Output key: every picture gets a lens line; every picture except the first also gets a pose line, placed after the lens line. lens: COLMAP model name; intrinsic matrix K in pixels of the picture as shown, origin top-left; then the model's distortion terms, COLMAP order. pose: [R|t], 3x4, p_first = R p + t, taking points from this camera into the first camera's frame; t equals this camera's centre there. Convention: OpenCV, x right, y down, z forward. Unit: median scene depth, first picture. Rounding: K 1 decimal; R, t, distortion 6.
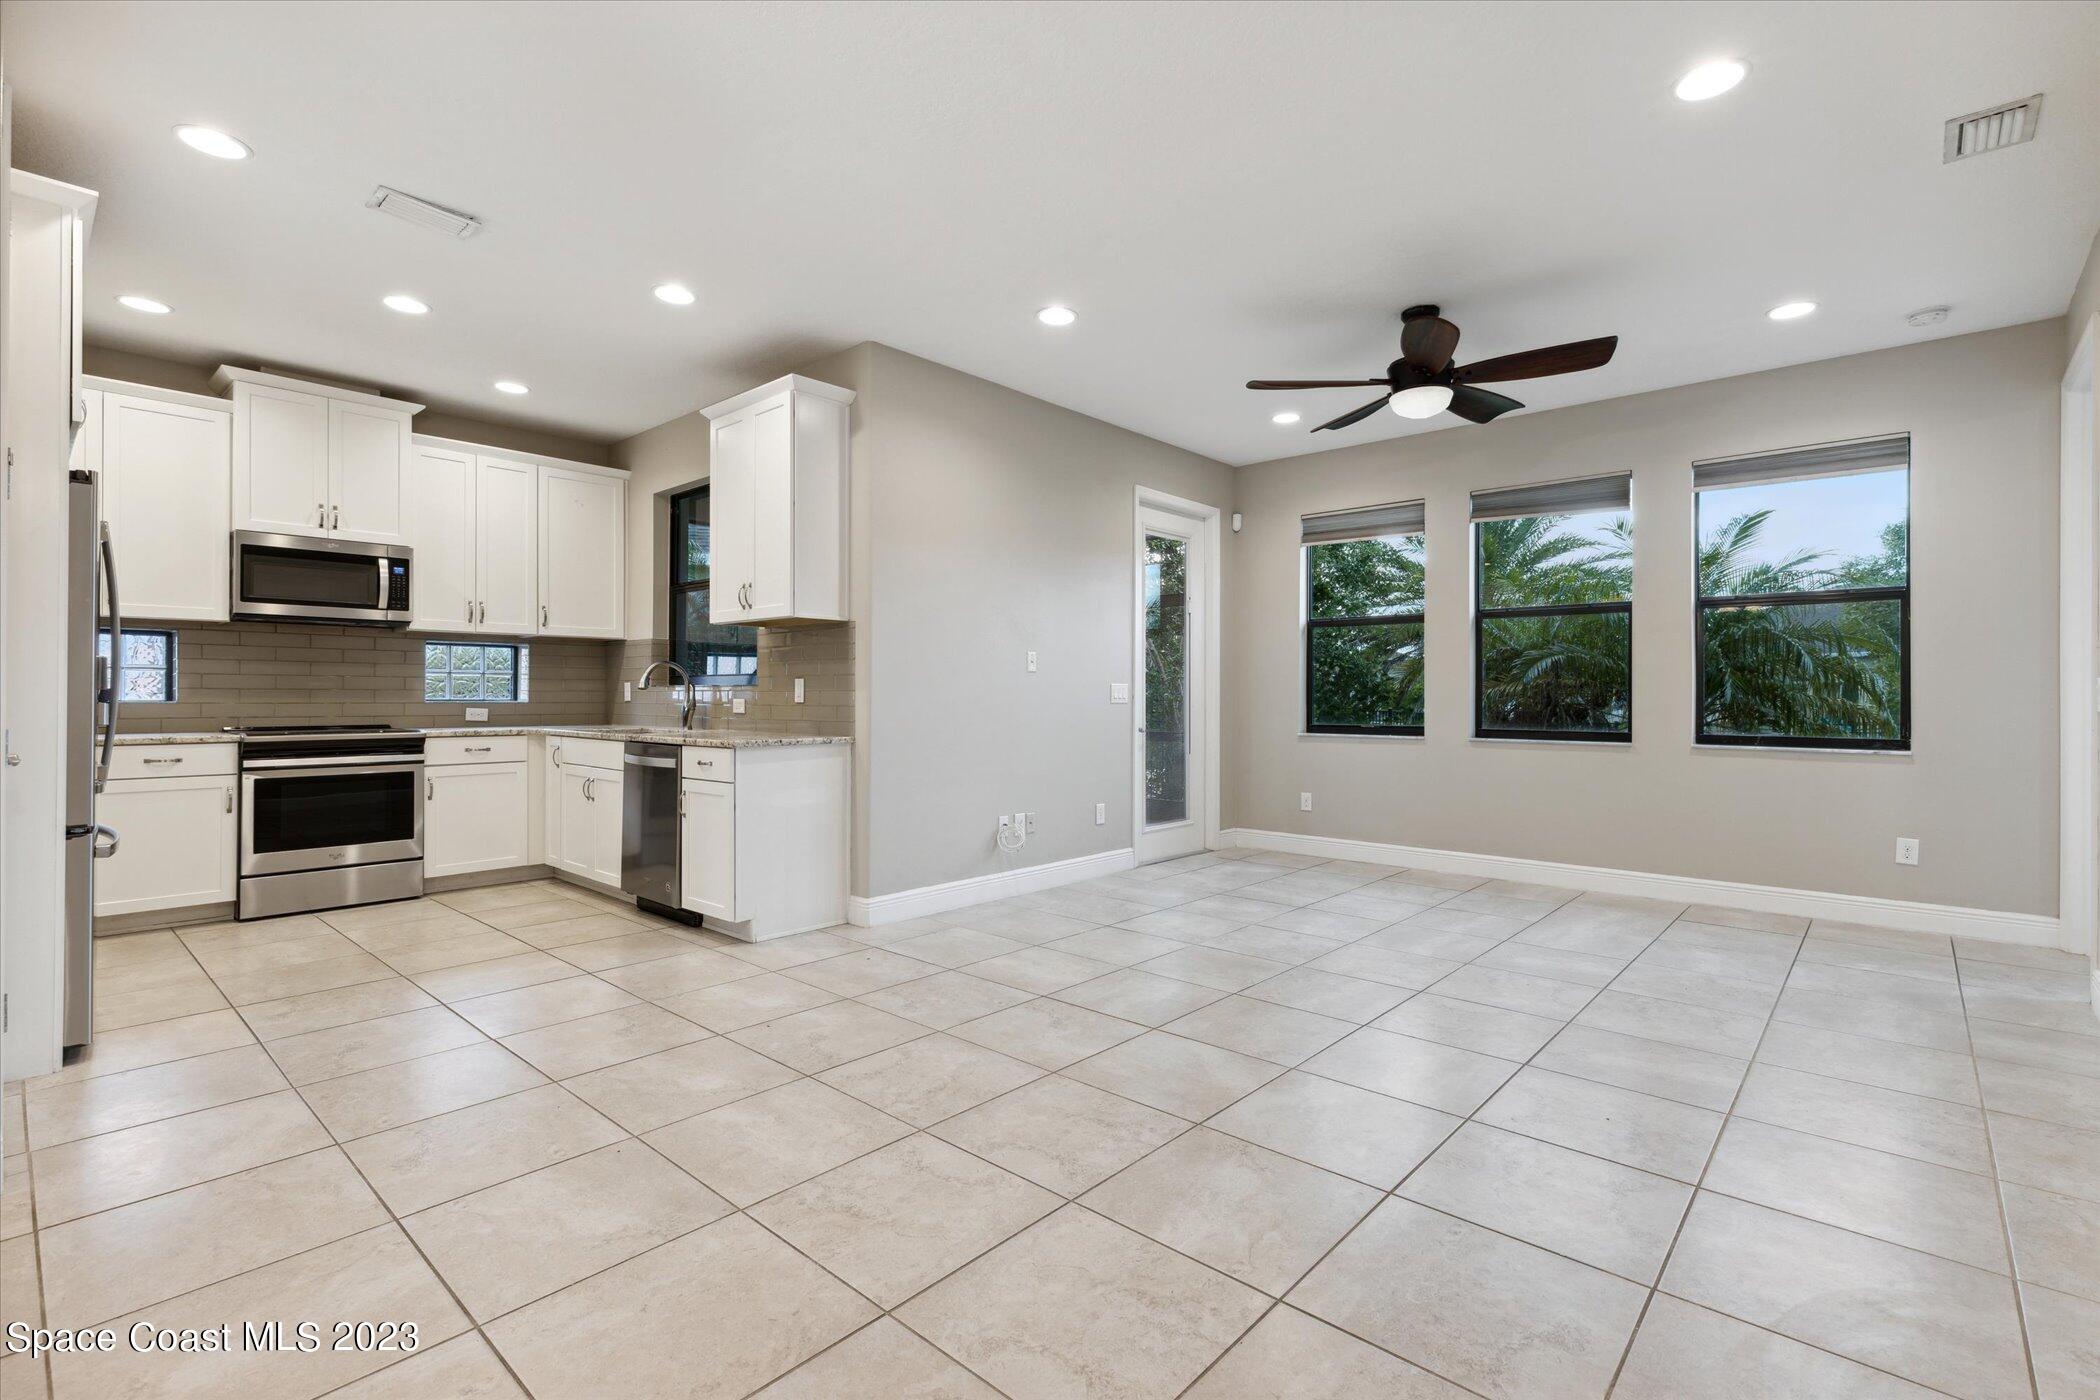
lens RADIAL K [[949.7, 0, 1050.0], [0, 949.7, 700.0], [0, 0, 1]] dist [-0.024501, 0.018616]
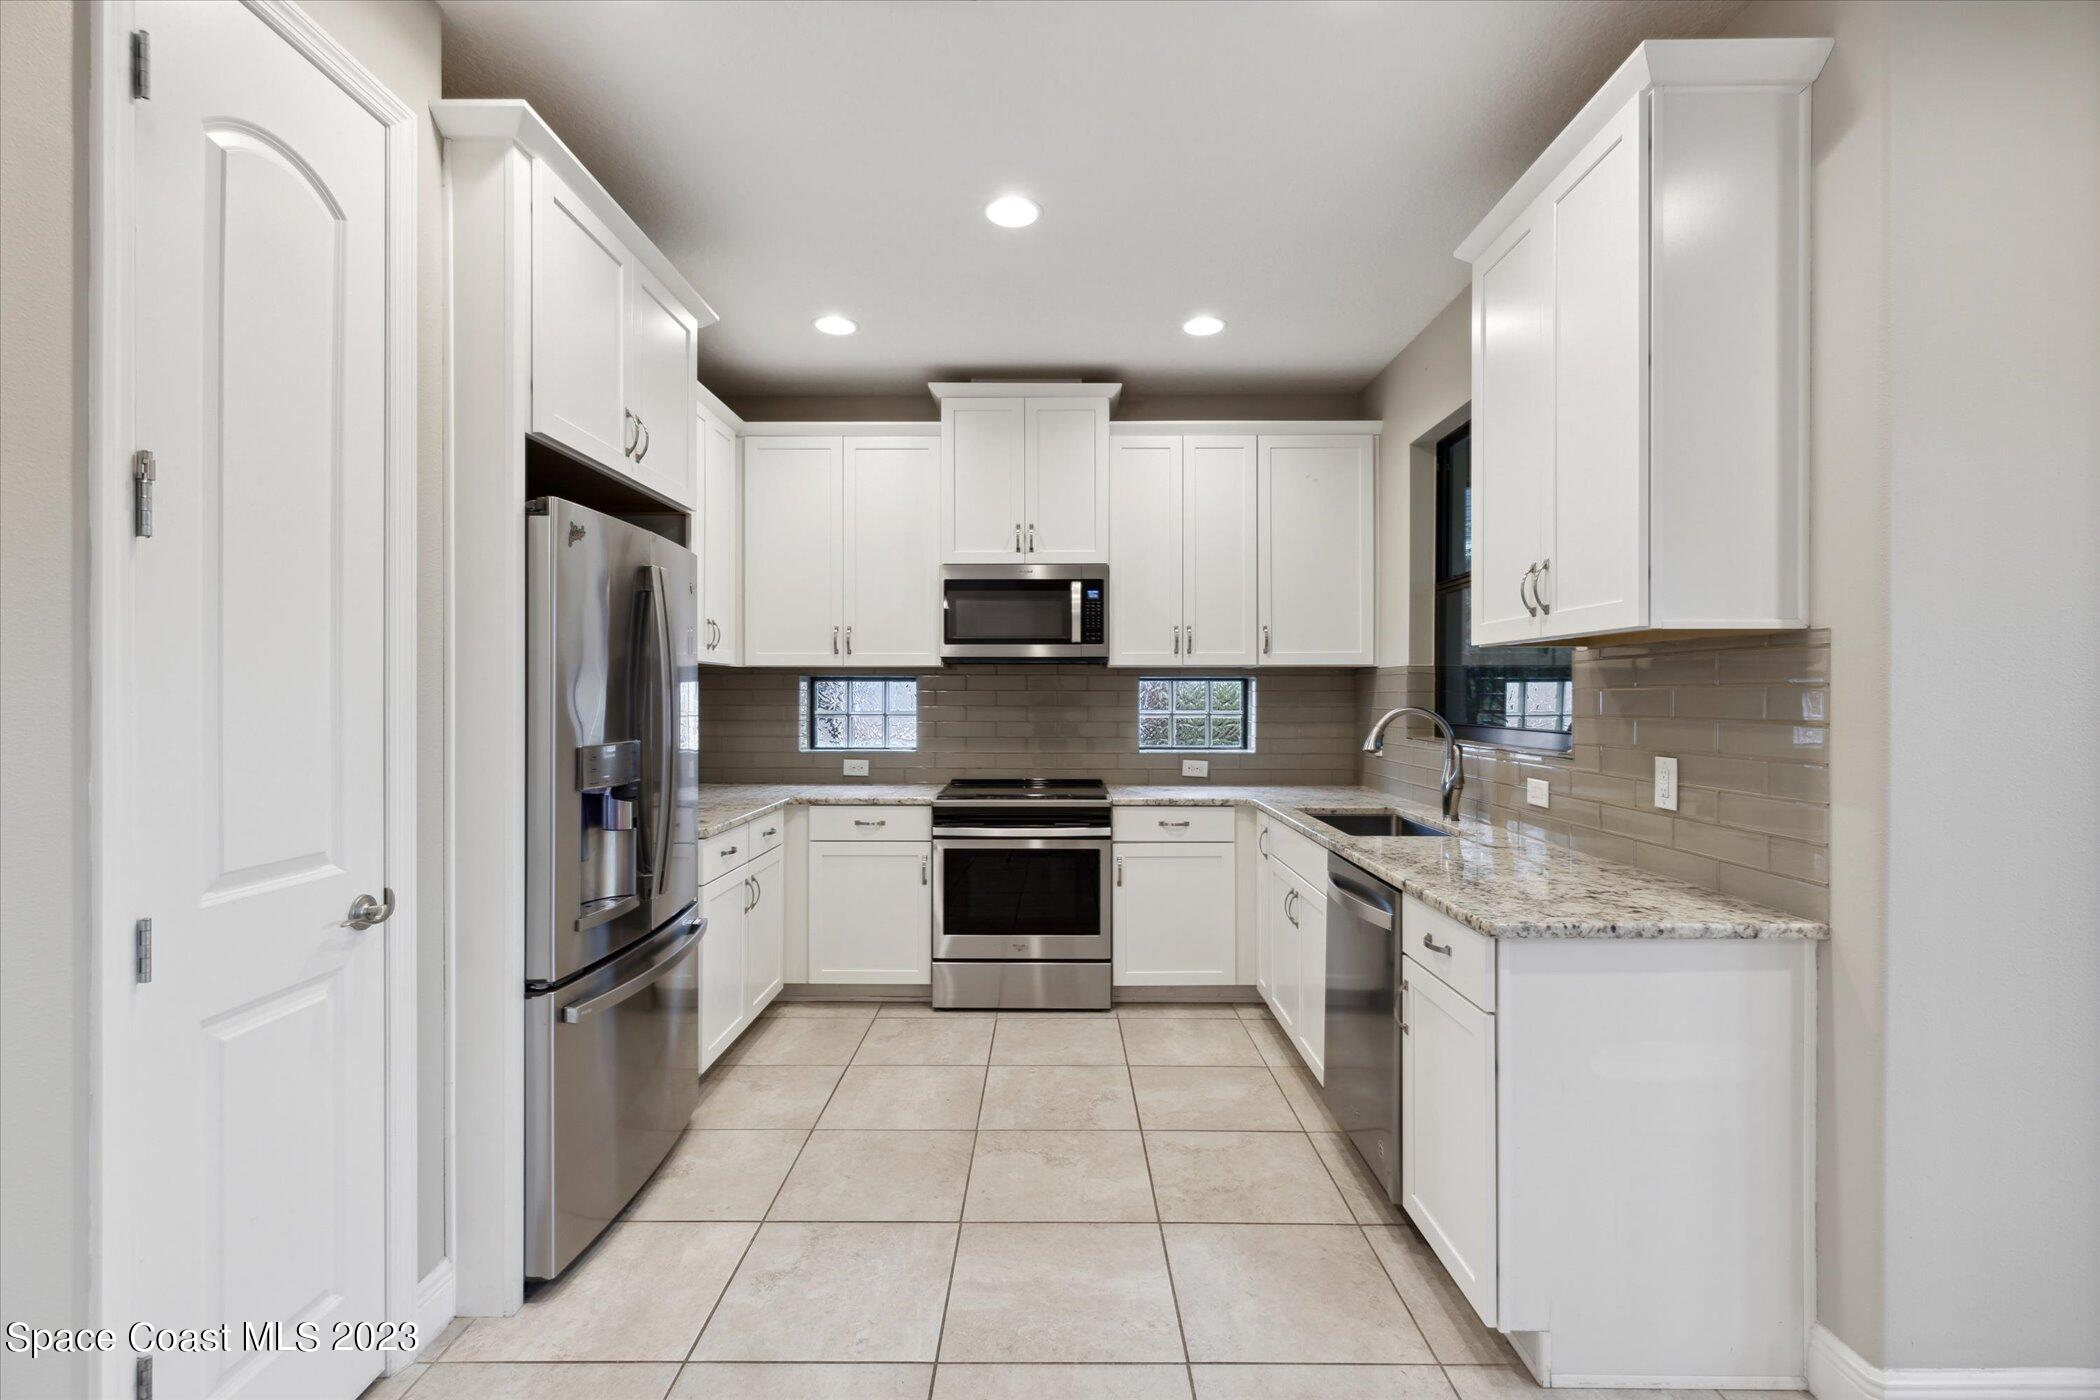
lens RADIAL K [[949.7, 0, 1050.0], [0, 949.7, 700.0], [0, 0, 1]] dist [-0.024501, 0.018616]
pose [[0.668737, -0.001885, -0.743496, -0.116172], [0.000319, 0.999997, -0.002249, -0.046550], [0.743499, 0.001267, 0.668736, 0.441760]]
